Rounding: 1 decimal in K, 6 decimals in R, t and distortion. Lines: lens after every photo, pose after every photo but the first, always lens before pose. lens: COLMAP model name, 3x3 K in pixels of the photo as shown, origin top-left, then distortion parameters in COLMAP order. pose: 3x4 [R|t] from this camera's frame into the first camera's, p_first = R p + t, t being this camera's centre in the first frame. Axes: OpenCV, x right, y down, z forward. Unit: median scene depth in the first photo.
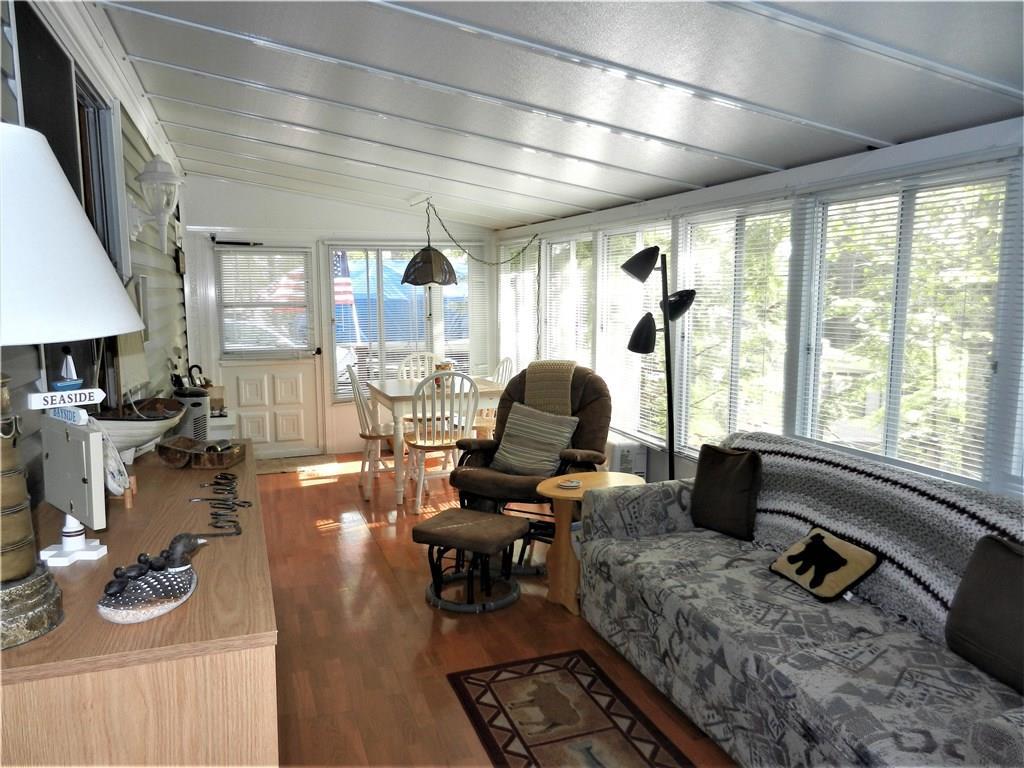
lens RADIAL K [[740.3, 0, 512.0], [0, 740.3, 384.0], [0, 0, 1]] dist [-0.001523, -0.001552]
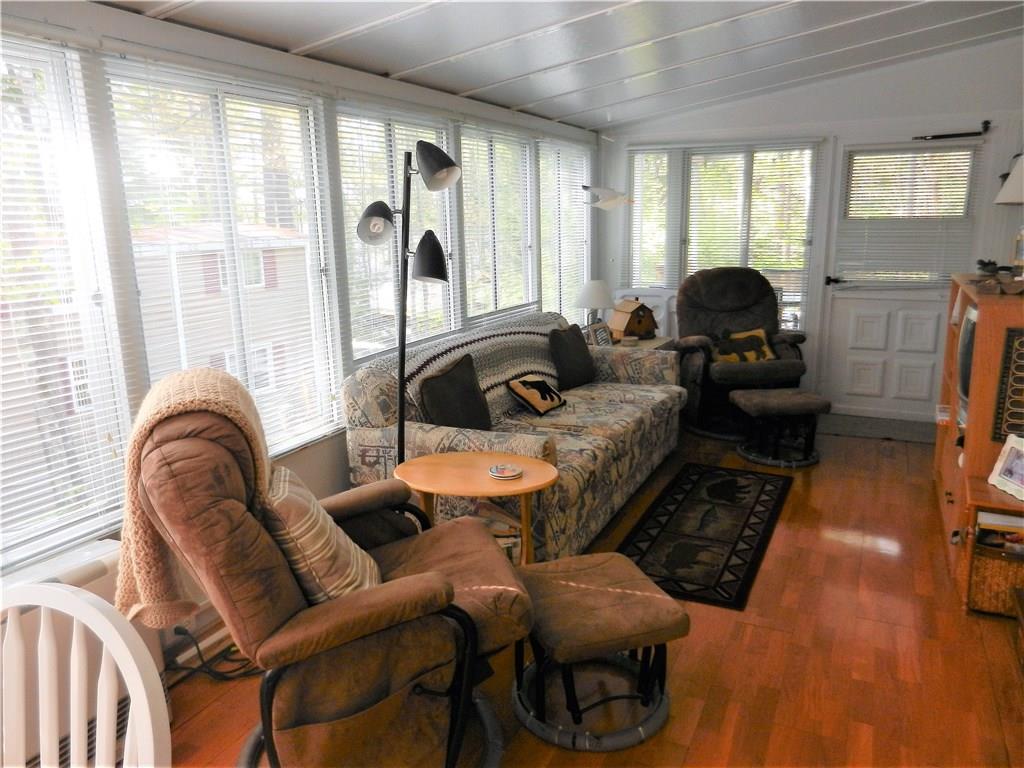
lens RADIAL K [[740.3, 0, 512.0], [0, 740.3, 384.0], [0, 0, 1]] dist [-0.001523, -0.001552]
pose [[-0.686148, -0.141461, 0.713575, -0.552649], [0.120011, 0.945459, 0.302828, -0.212315], [-0.717495, 0.293421, -0.631748, 1.835969]]
